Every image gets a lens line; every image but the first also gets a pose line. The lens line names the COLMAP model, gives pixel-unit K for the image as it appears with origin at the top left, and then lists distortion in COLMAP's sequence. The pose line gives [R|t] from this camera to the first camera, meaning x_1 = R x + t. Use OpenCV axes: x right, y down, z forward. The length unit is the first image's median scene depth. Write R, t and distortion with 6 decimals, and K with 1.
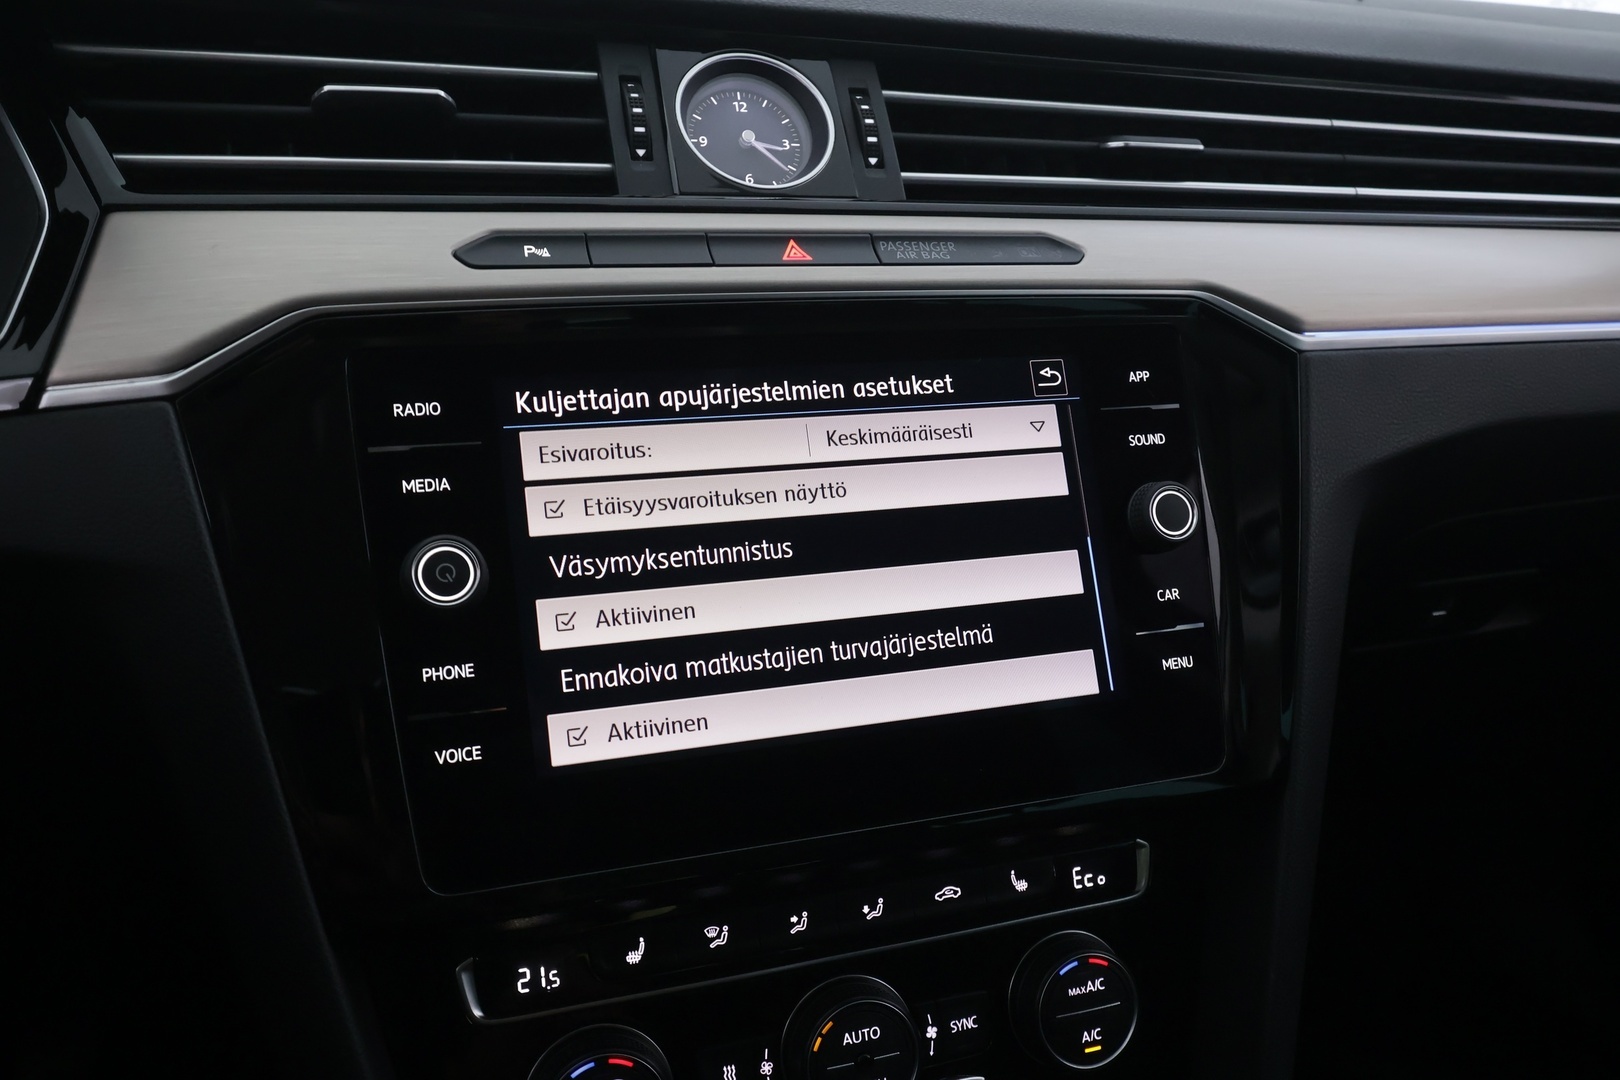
lens RADIAL K [[1269.2, 0, 811.6], [0, 1269.2, 539.2], [0, 0, 1]] dist [-0.006186, 0.016331]
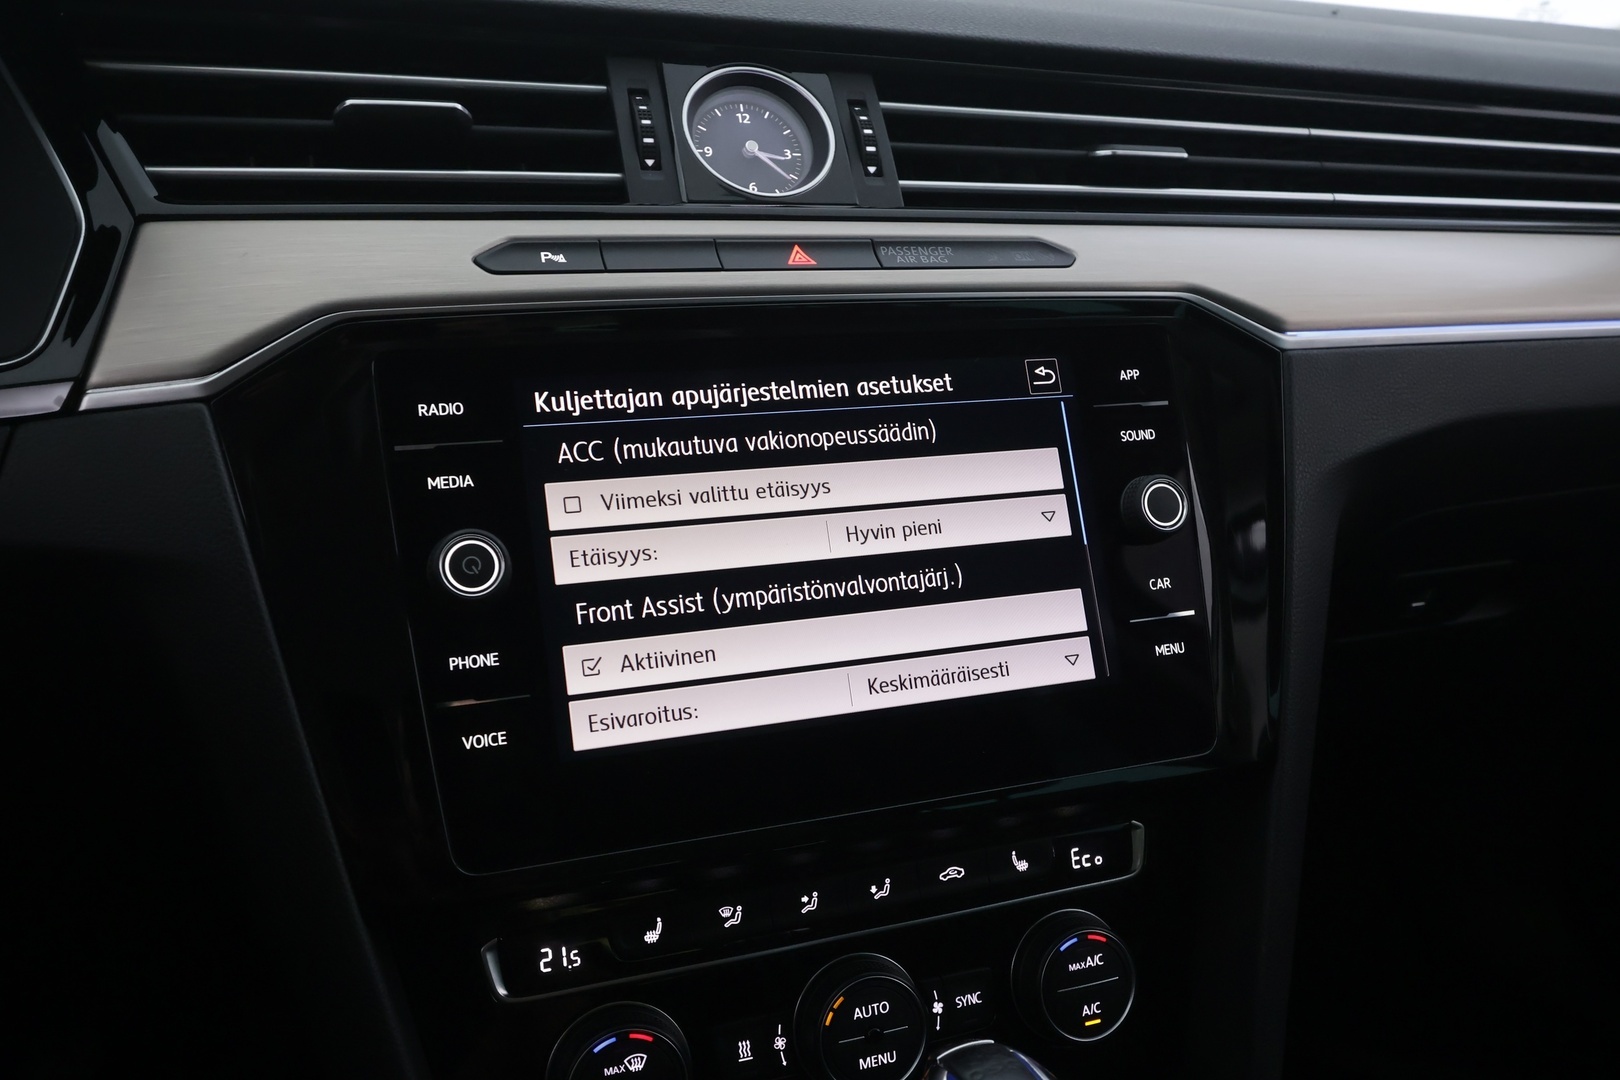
lens RADIAL K [[1269.2, 0, 810.9], [0, 1269.2, 541.1], [0, 0, 1]] dist [-0.006186, 0.016331]
pose [[0.999859, -0.009253, 0.013986, -0.020188], [0.009361, 0.999927, -0.007694, 0.014490], [-0.013913, 0.007824, 0.999873, -0.038375]]
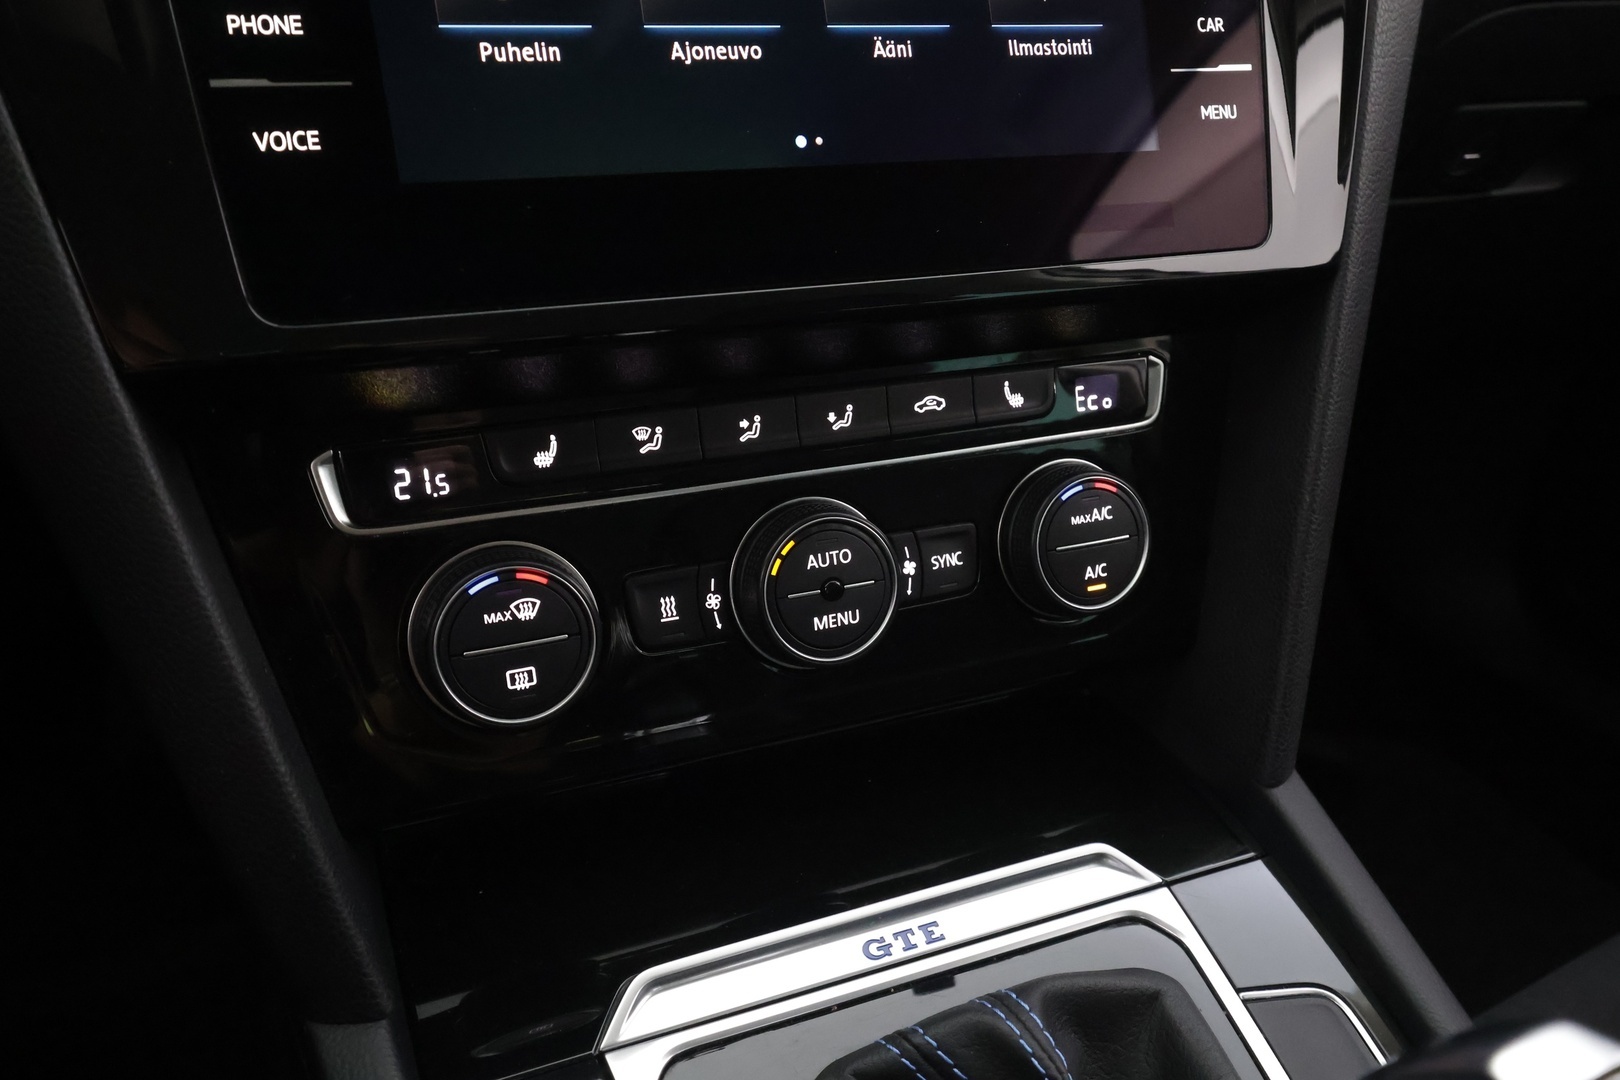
lens RADIAL K [[1269.2, 0, 811.9], [0, 1269.2, 541.7], [0, 0, 1]] dist [-0.006186, 0.016331]
pose [[0.997084, -0.014959, 0.074830, -0.031505], [0.001658, 0.984613, 0.174739, 0.227847], [-0.076292, -0.174106, 0.981767, 0.191062]]
